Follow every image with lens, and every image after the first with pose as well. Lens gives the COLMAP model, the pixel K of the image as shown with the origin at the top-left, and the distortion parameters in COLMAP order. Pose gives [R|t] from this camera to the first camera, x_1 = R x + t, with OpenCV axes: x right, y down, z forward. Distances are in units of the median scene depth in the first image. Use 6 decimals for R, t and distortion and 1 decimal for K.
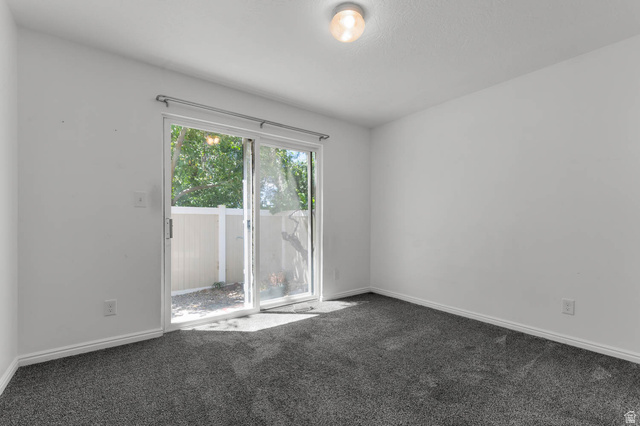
lens RADIAL K [[276.9, 0, 321.4], [0, 276.9, 216.8], [0, 0, 1]] dist [0.001696, 0.000410]
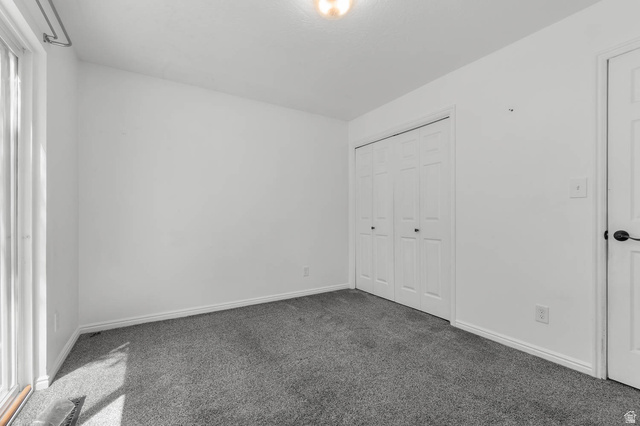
lens RADIAL K [[276.9, 0, 321.2], [0, 276.9, 215.7], [0, 0, 1]] dist [0.001696, 0.000410]
pose [[0.094248, 0.005084, 0.995536, -0.489488], [-0.016745, 0.999854, -0.003520, 0.011427], [-0.995408, -0.016339, 0.094319, 0.575963]]
